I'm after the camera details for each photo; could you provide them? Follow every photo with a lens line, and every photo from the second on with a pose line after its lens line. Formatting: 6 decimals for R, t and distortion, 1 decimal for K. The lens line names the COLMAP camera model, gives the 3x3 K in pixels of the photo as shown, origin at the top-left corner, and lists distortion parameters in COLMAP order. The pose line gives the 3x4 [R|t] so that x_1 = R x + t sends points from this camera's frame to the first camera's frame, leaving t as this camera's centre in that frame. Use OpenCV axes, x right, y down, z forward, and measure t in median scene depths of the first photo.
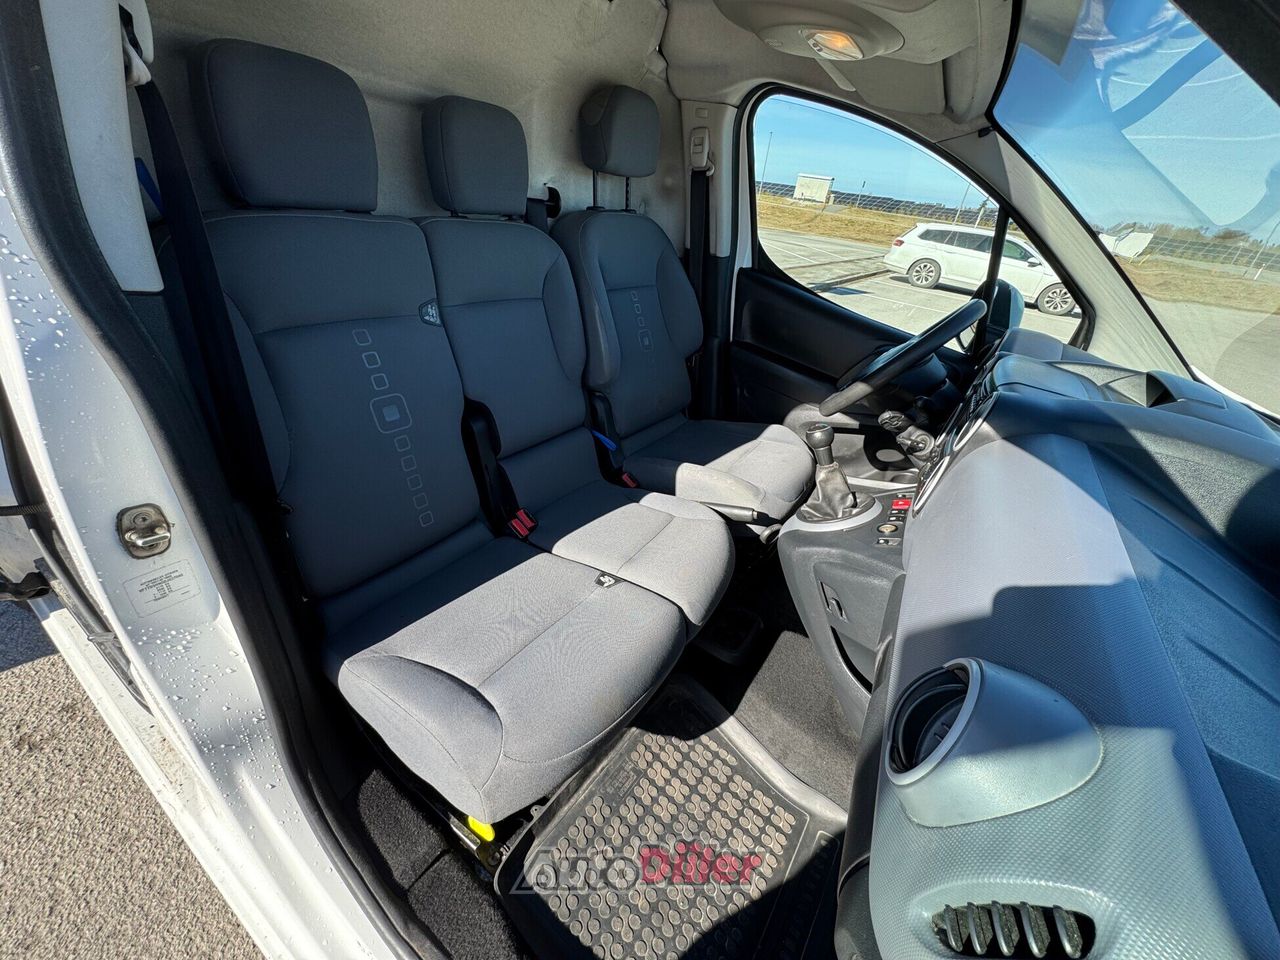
lens RADIAL K [[506.8, 0, 638.3], [0, 506.8, 472.8], [0, 0, 1]] dist [-0.004135, 0.000929]
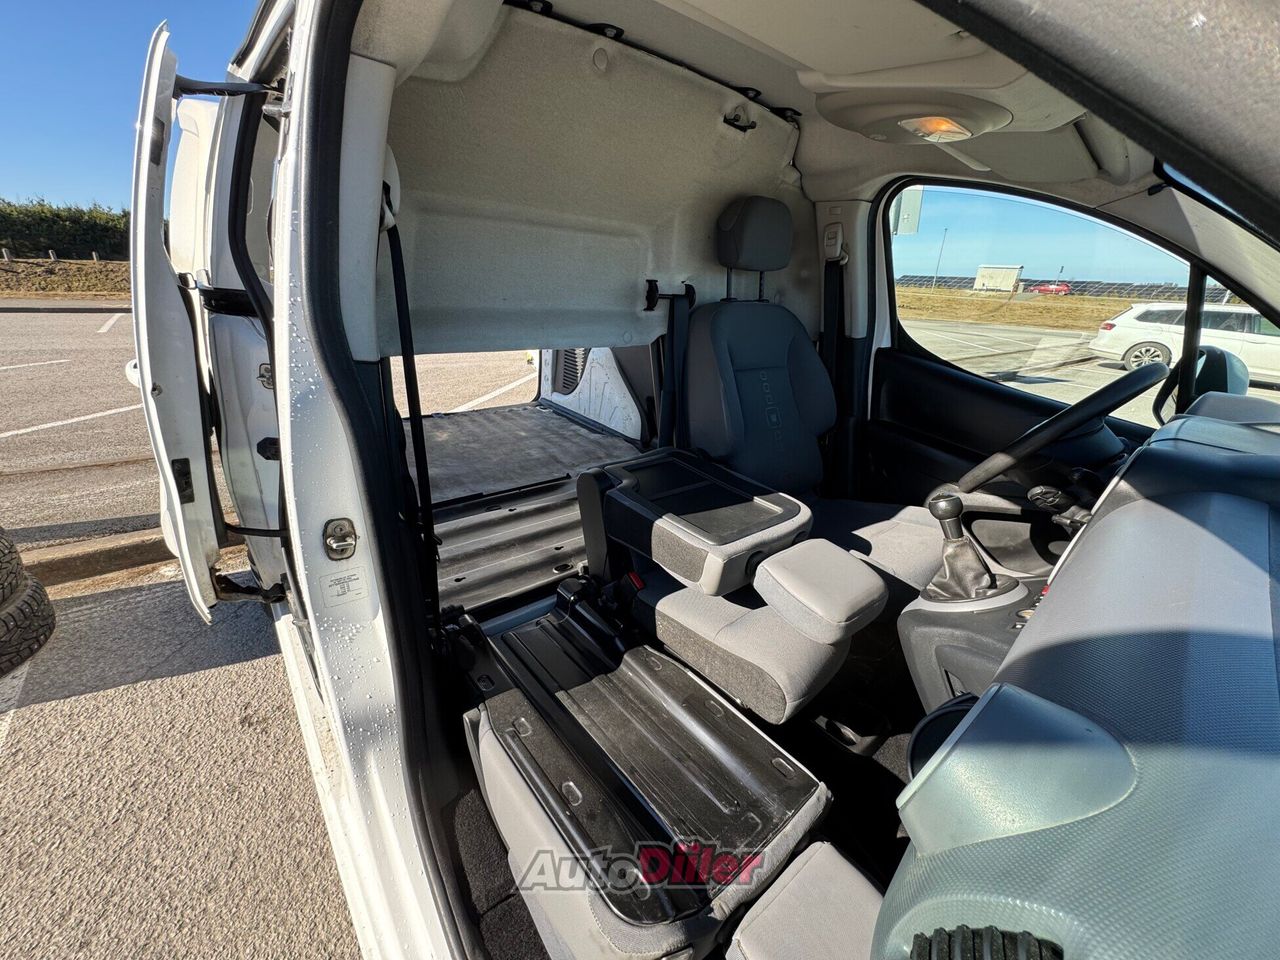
lens RADIAL K [[506.8, 0, 641.1], [0, 506.8, 473.8], [0, 0, 1]] dist [-0.004135, 0.000929]
pose [[0.955641, 0.031978, -0.292794, 0.087286], [-0.083185, 0.982921, -0.164152, 0.058718], [0.282544, 0.181226, 0.941980, -0.027484]]
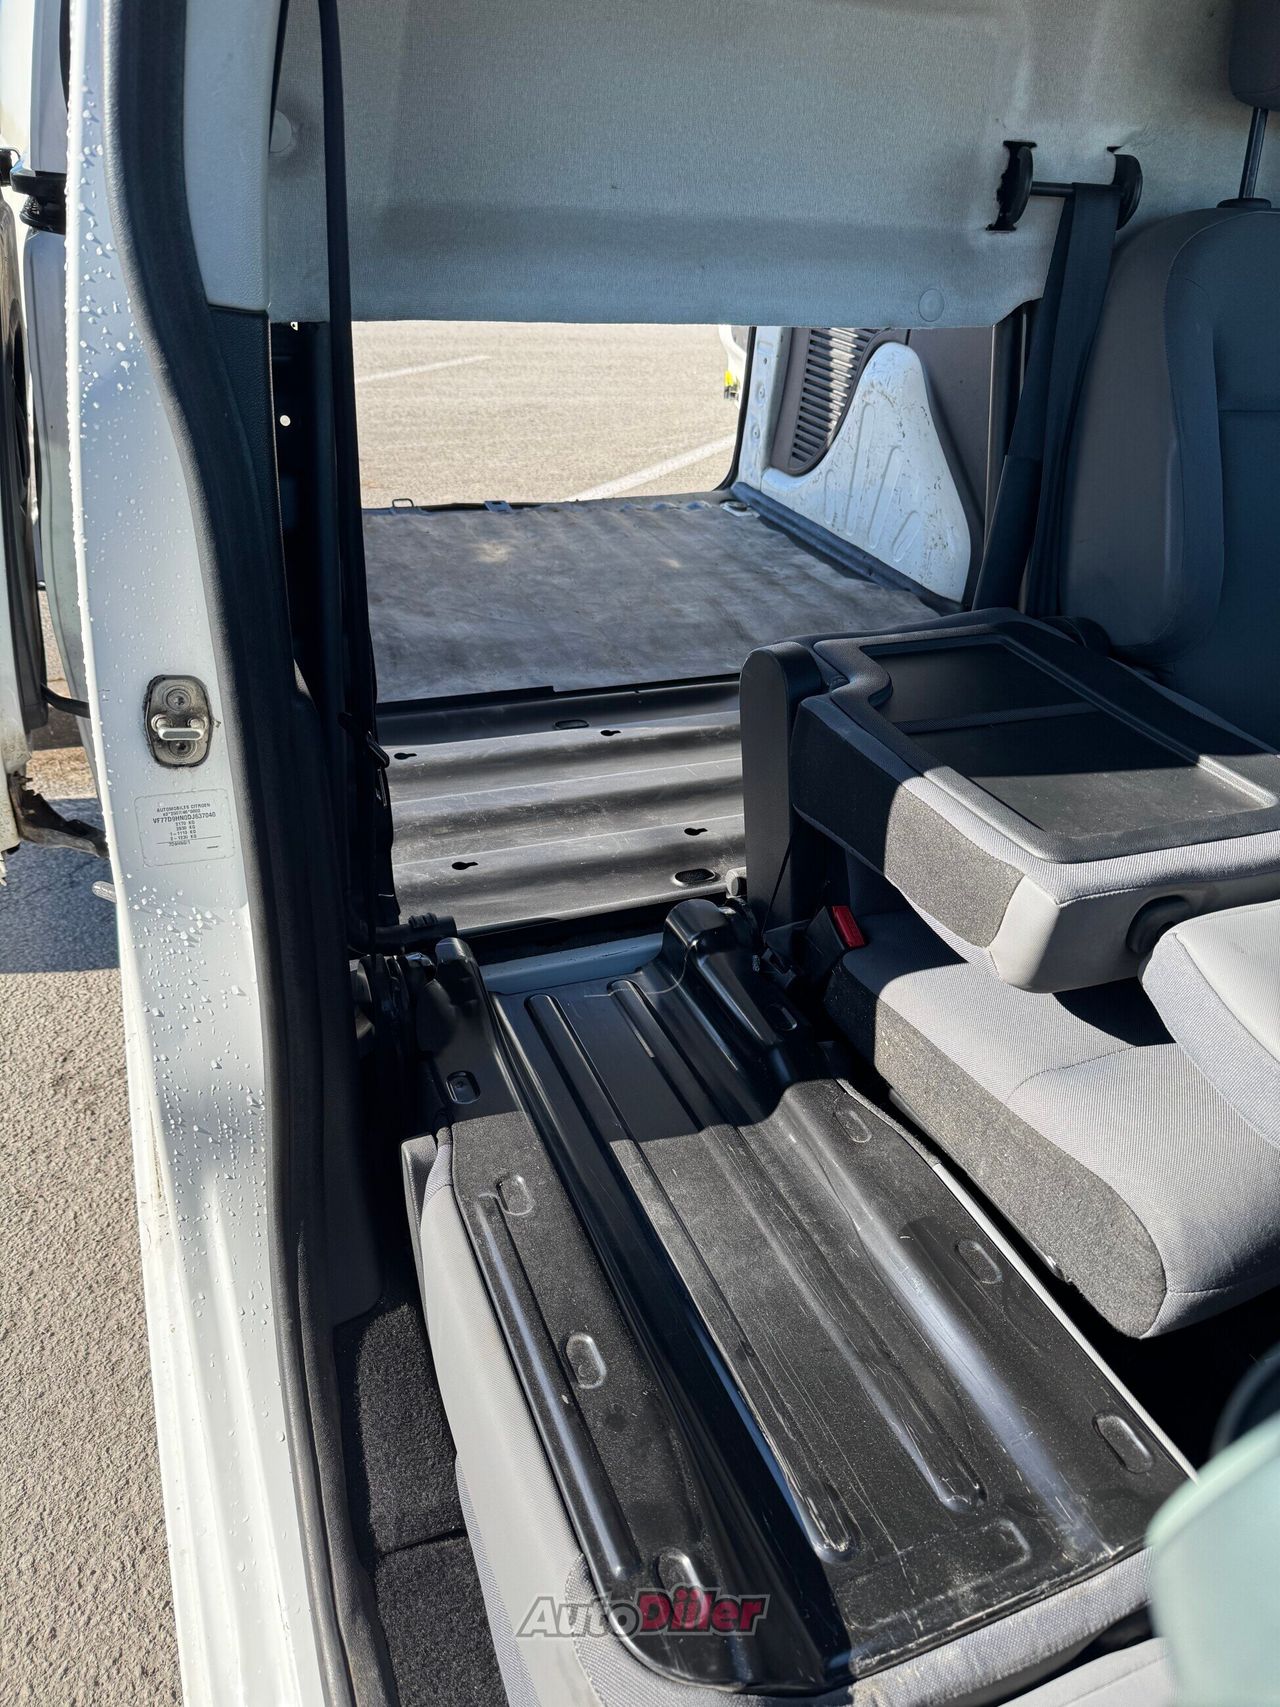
lens RADIAL K [[1199.0, 0, 644.6], [0, 1199.0, 845.8], [0, 0, 1]] dist [0.028000, -0.039579]
pose [[0.827051, 0.197436, -0.526313, 0.152780], [-0.229672, 0.973259, 0.004191, 0.074016], [0.513067, 0.117413, 0.850280, 0.051142]]
